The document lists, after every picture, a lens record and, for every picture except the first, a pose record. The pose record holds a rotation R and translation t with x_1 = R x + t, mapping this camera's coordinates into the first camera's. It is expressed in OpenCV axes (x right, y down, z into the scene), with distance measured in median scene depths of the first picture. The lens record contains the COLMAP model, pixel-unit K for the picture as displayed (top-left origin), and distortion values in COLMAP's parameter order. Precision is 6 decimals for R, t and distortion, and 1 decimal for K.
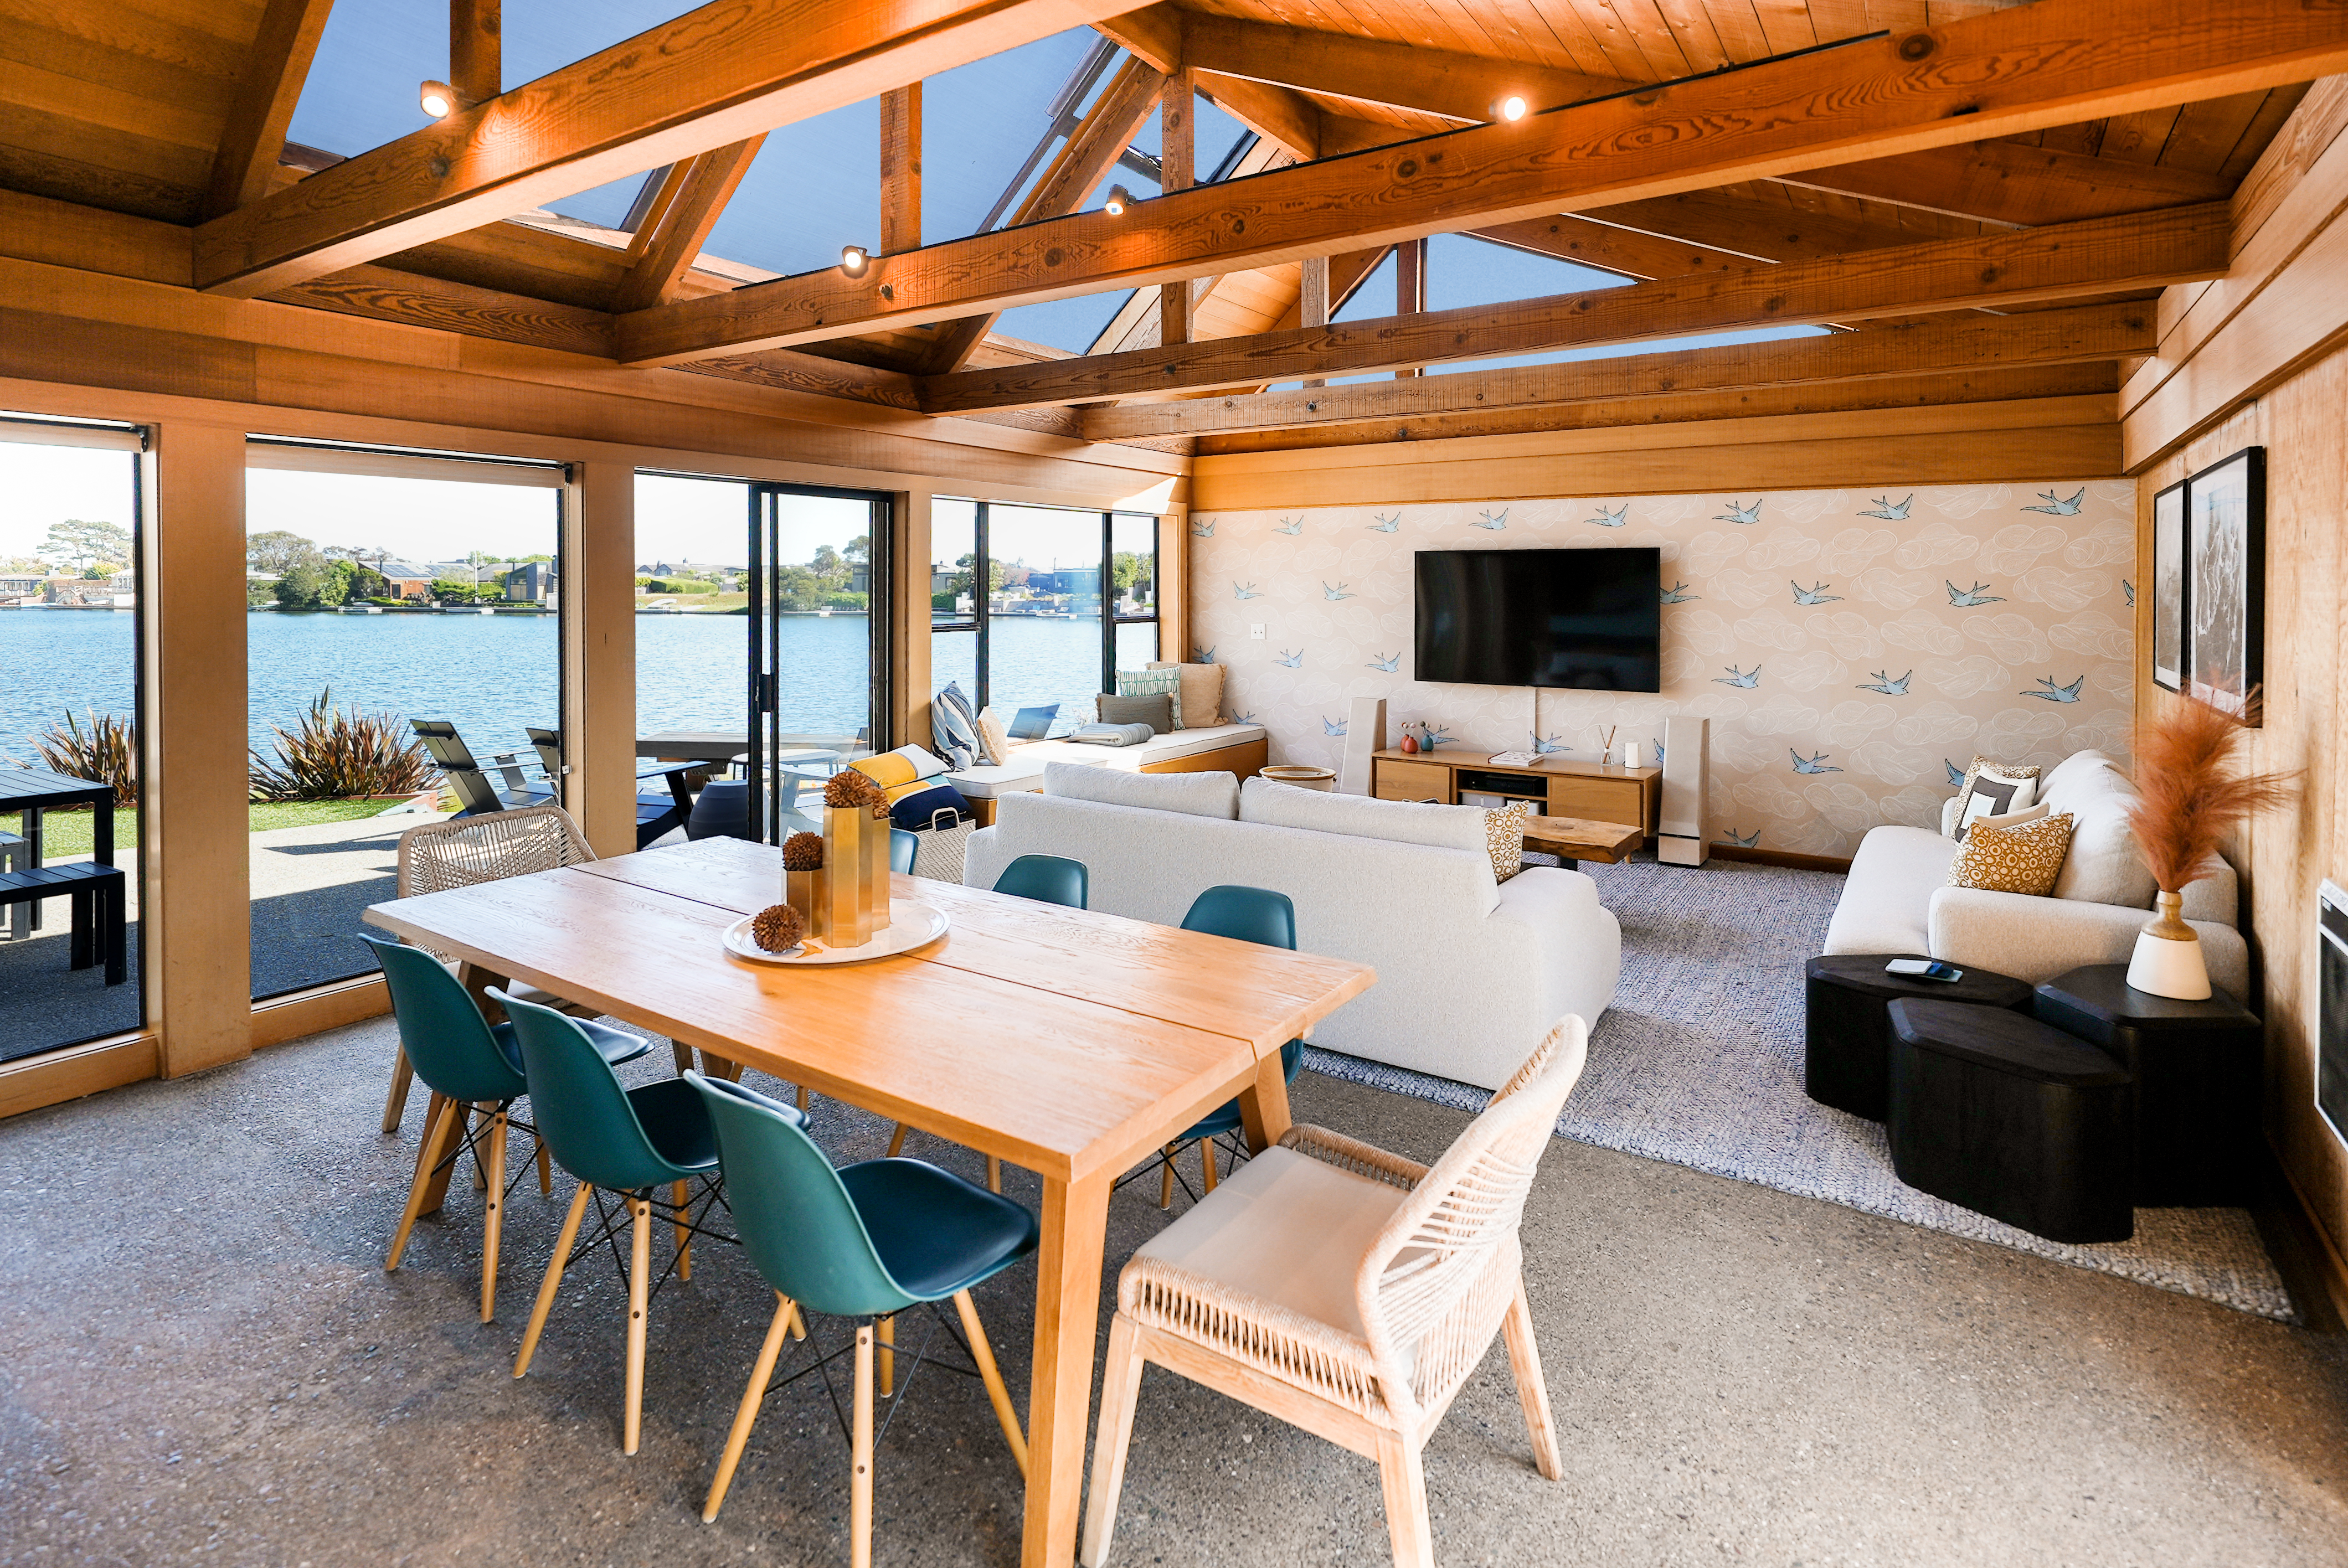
lens RADIAL K [[1167.8, 0, 1182.0], [0, 1167.8, 594.7], [0, 0, 1]] dist [0.005499, 0.001010]
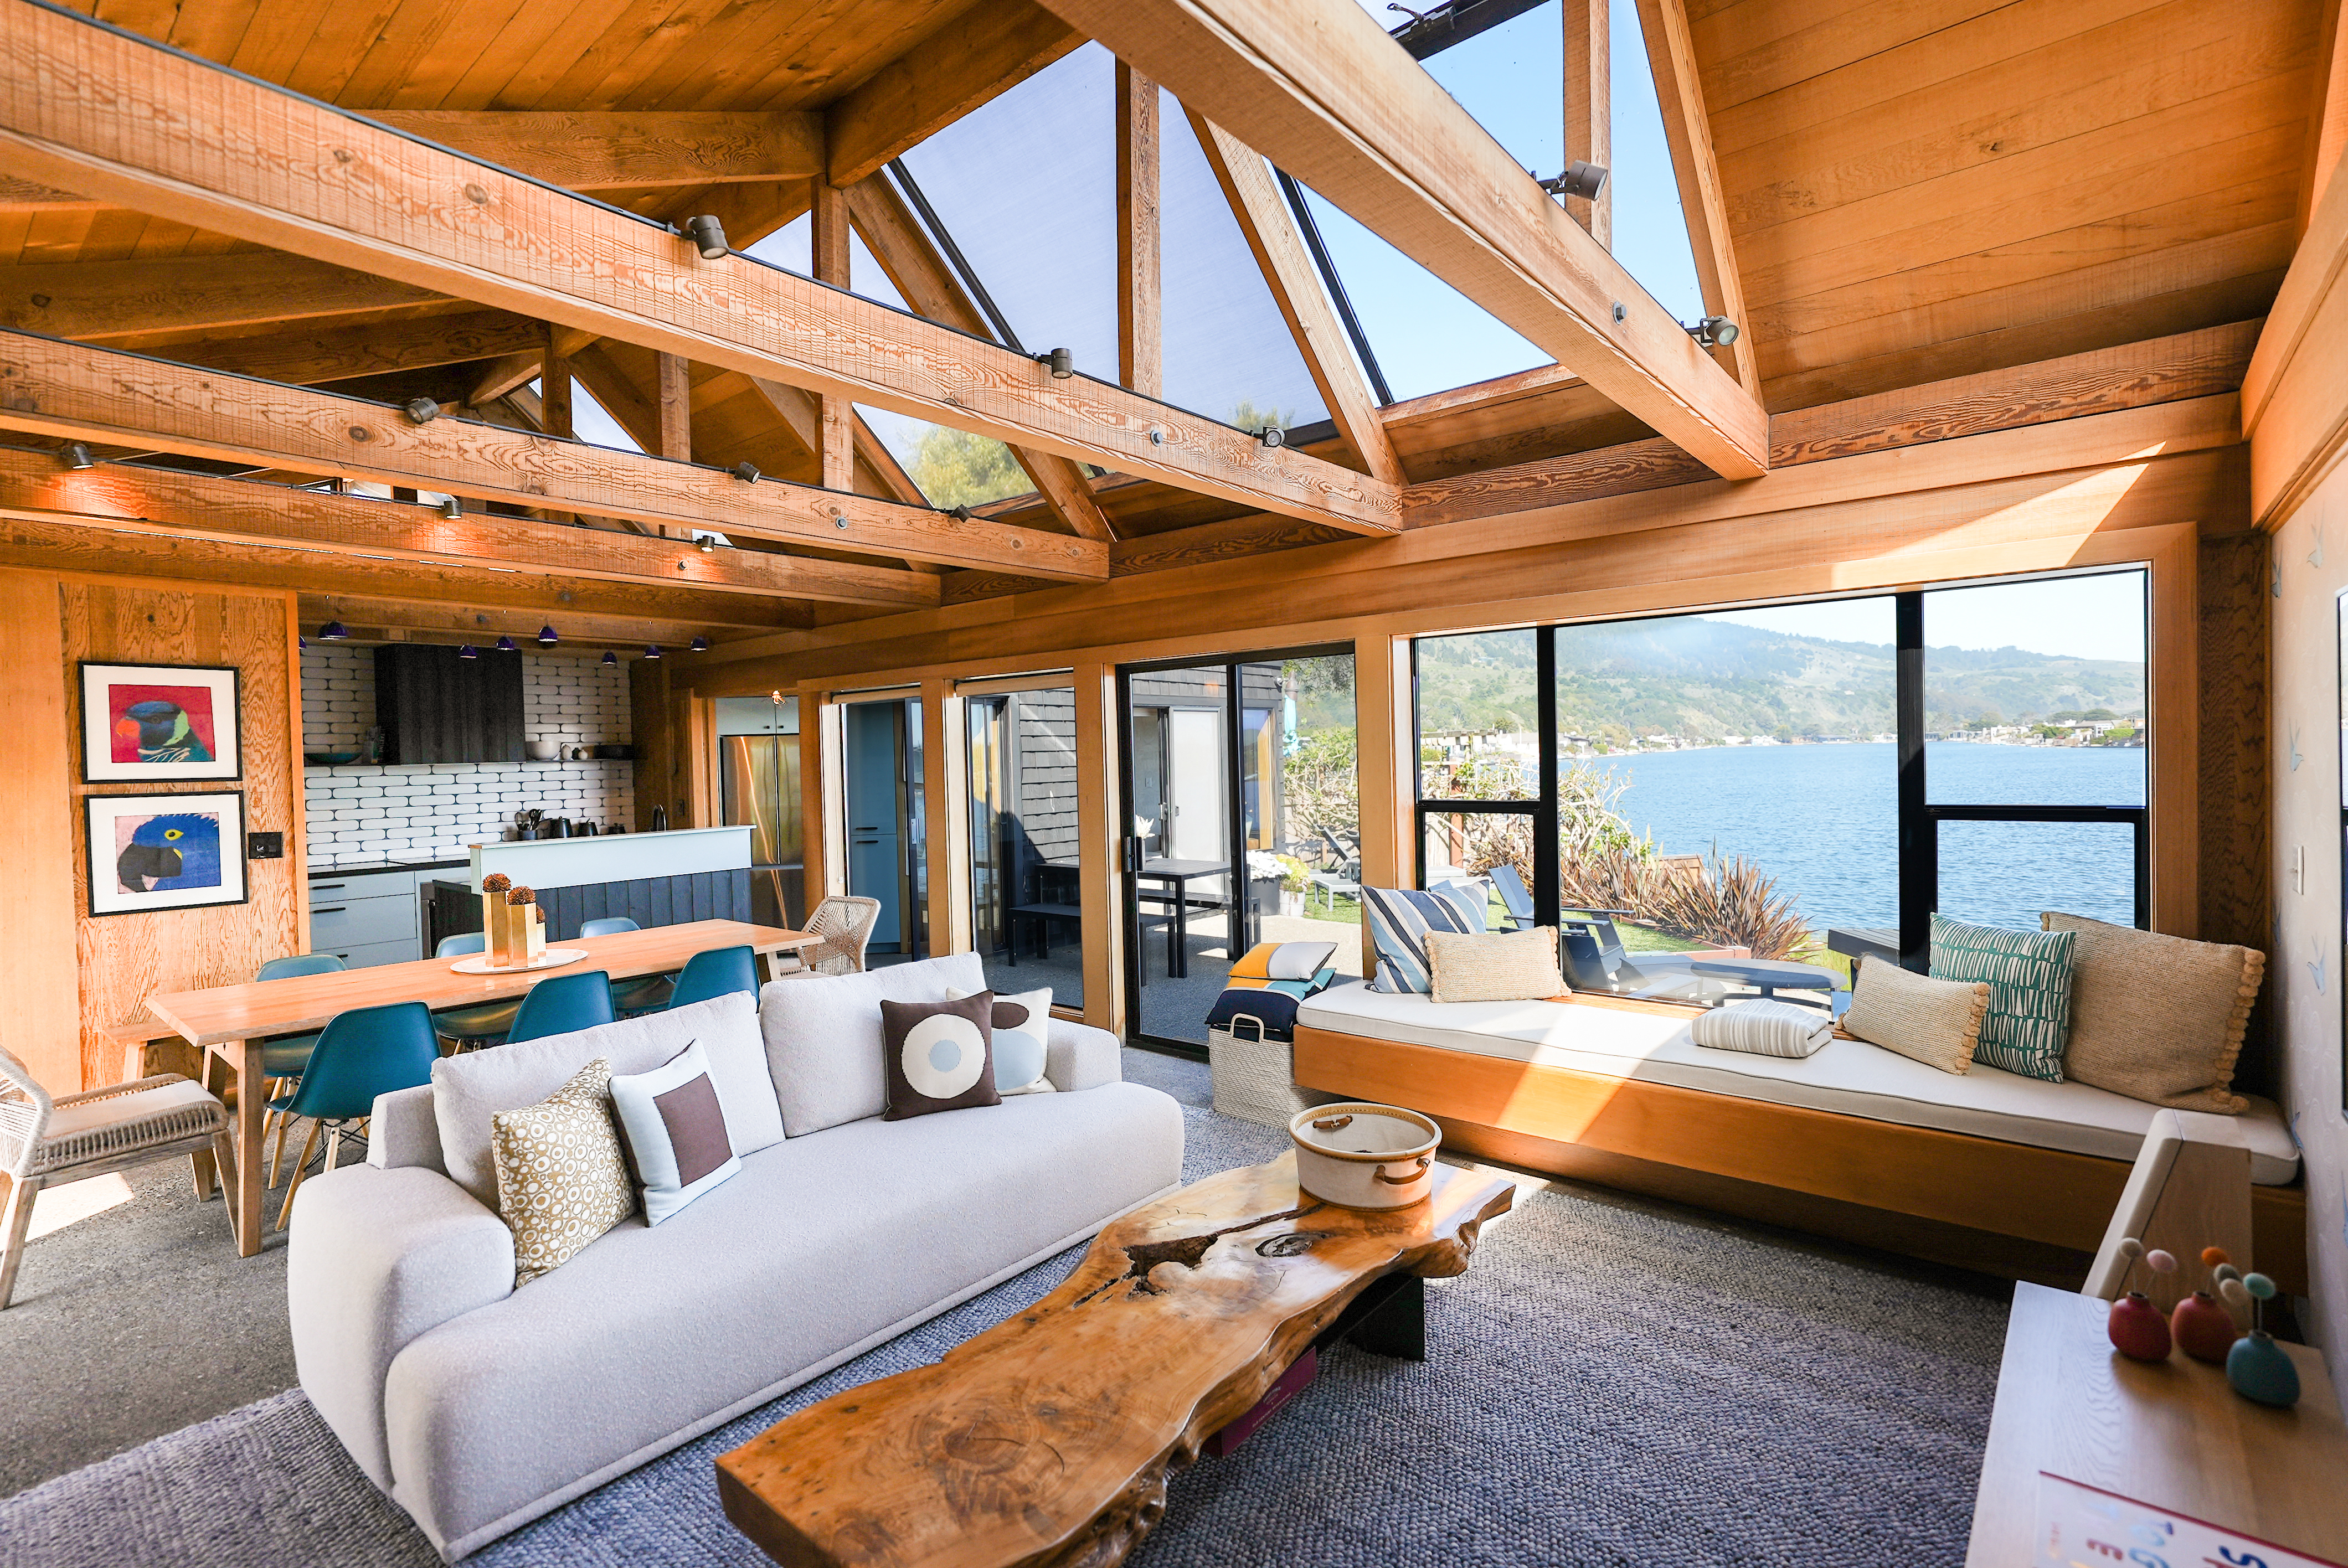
lens RADIAL K [[1089.2, 0, 1162.7], [0, 1089.2, 783.2], [0, 0, 1]] dist [-0.002676, 0.001844]
pose [[-0.109667, 0.027654, -0.993584, 0.545665], [0.016609, 0.999524, 0.025986, -0.007858], [0.993830, -0.013653, -0.110074, 0.940499]]
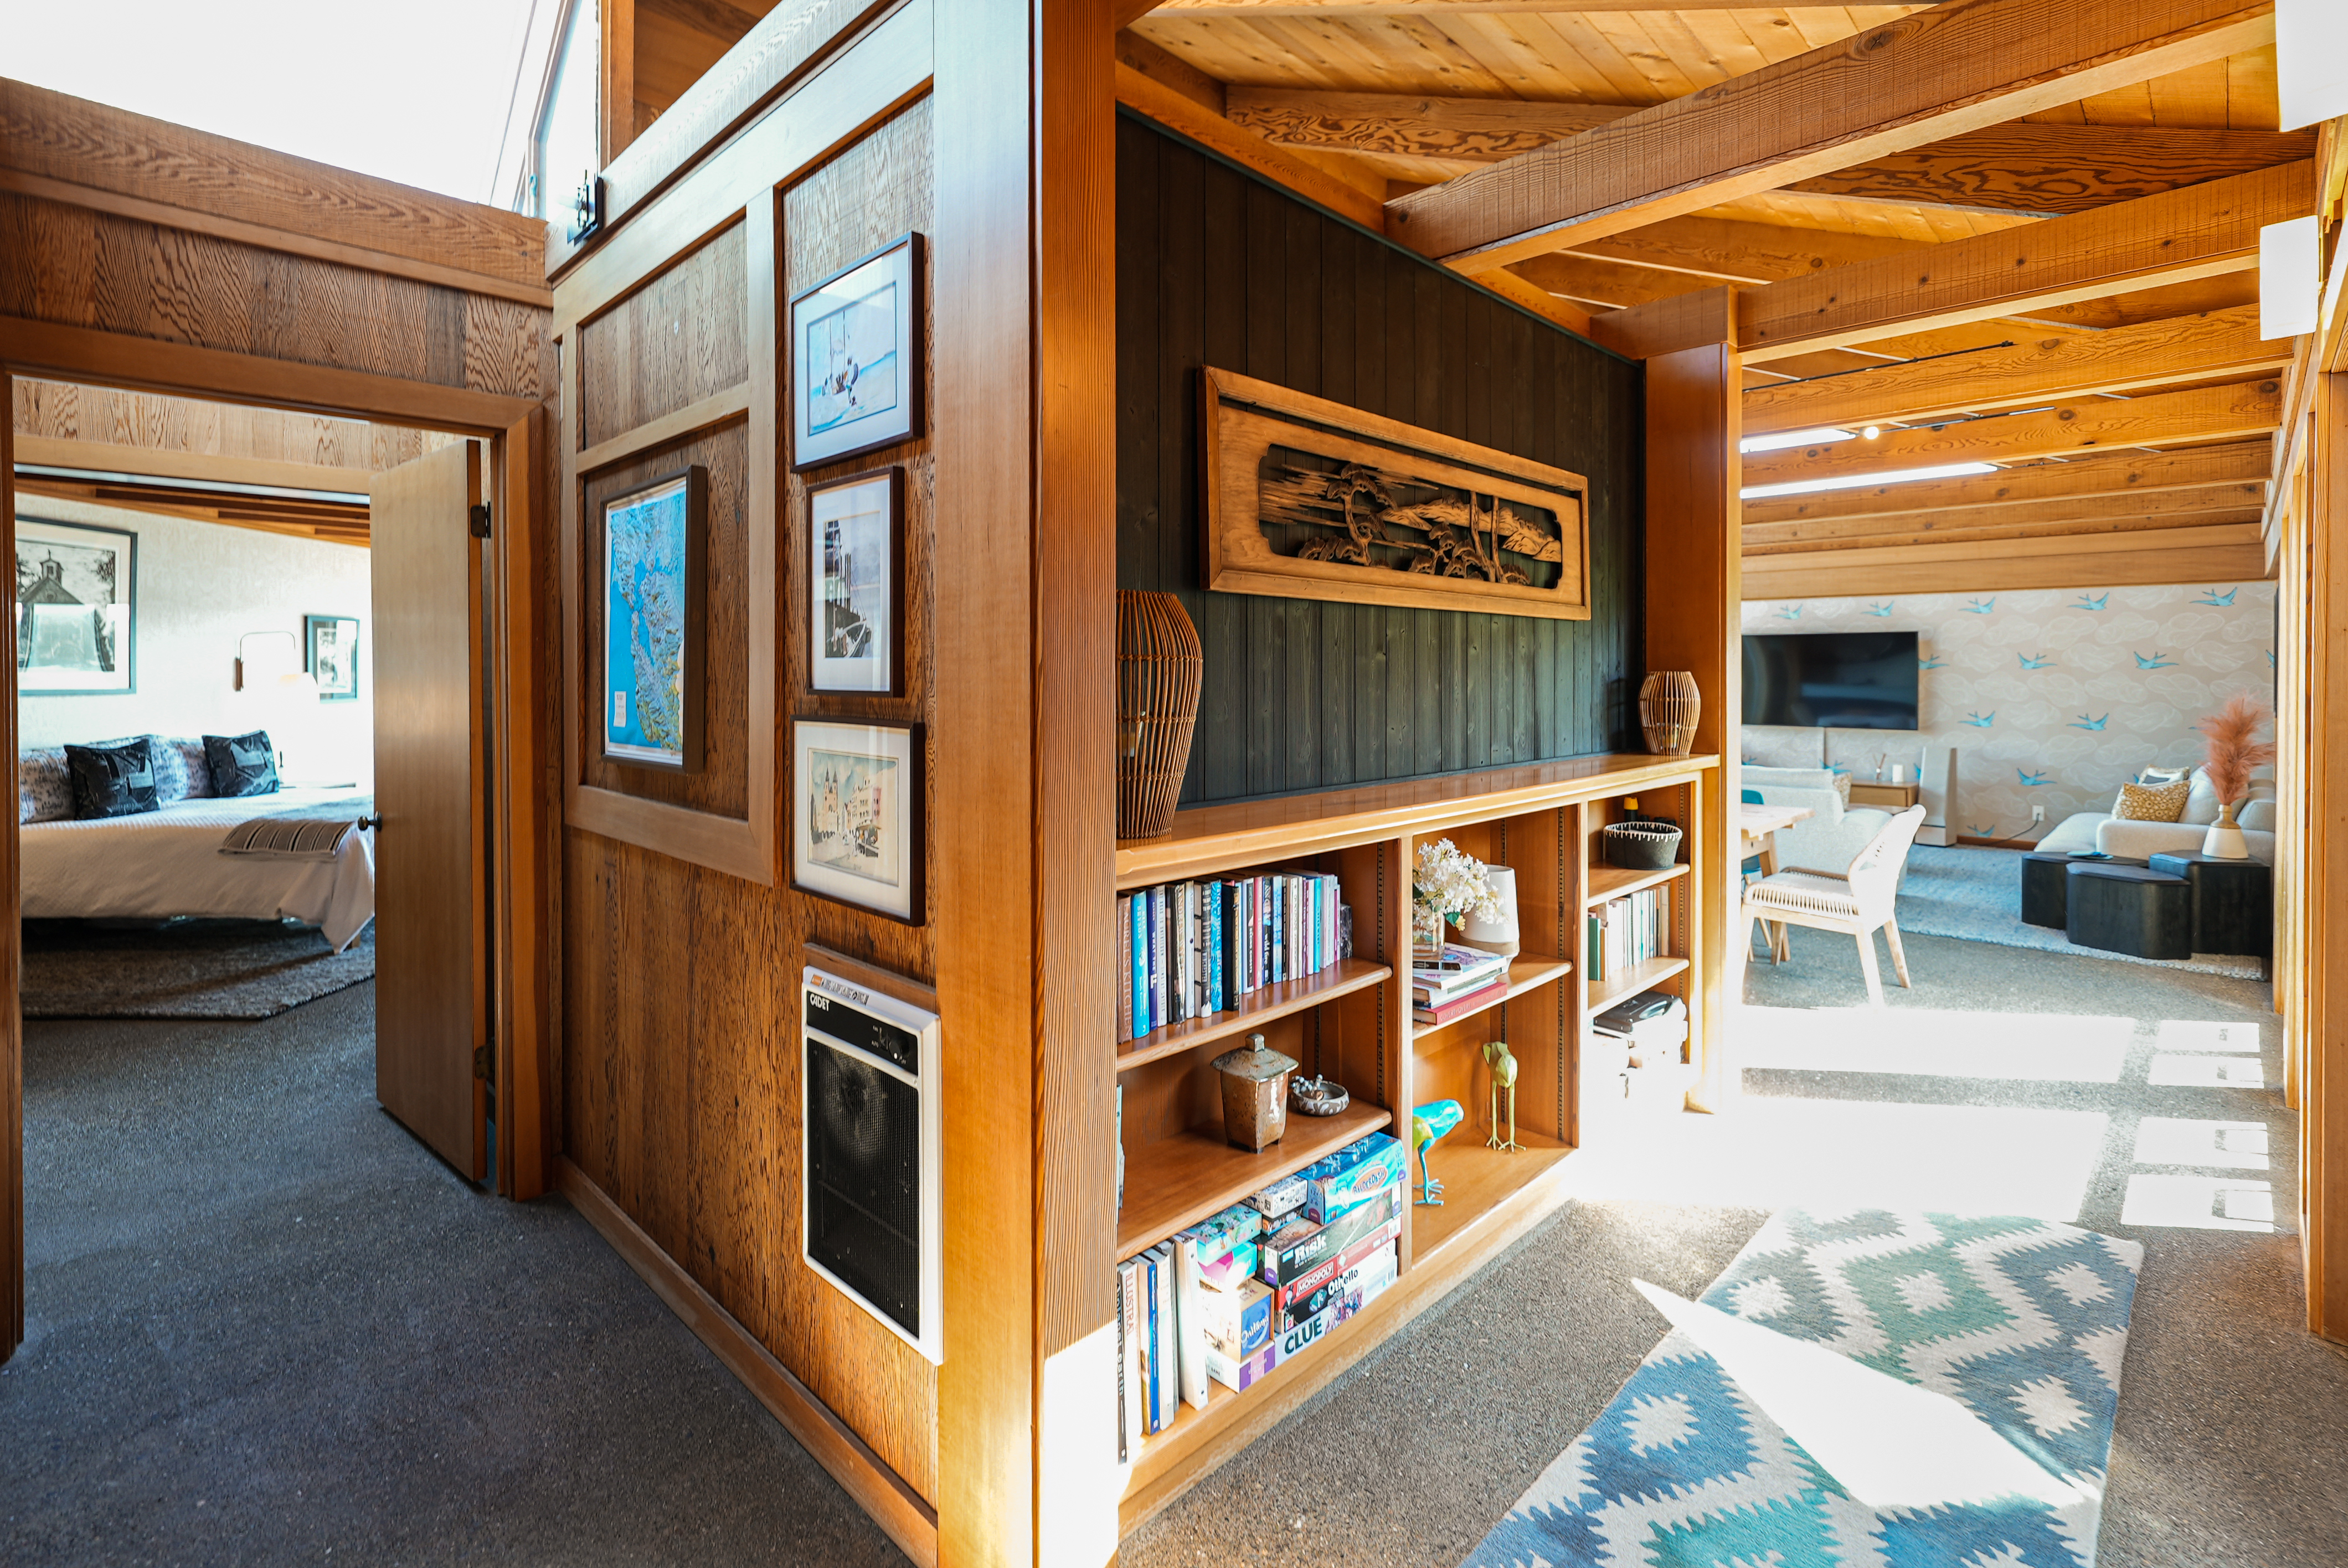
lens RADIAL K [[1049.3, 0, 1244.9], [0, 1049.3, 679.6], [0, 0, 1]] dist [-0.000151, 0.000416]
pose [[0.986997, -0.001559, -0.160733, -0.224074], [0.001653, 0.999999, 0.000450, 0.019822], [0.160732, -0.000710, 0.986998, -0.454804]]
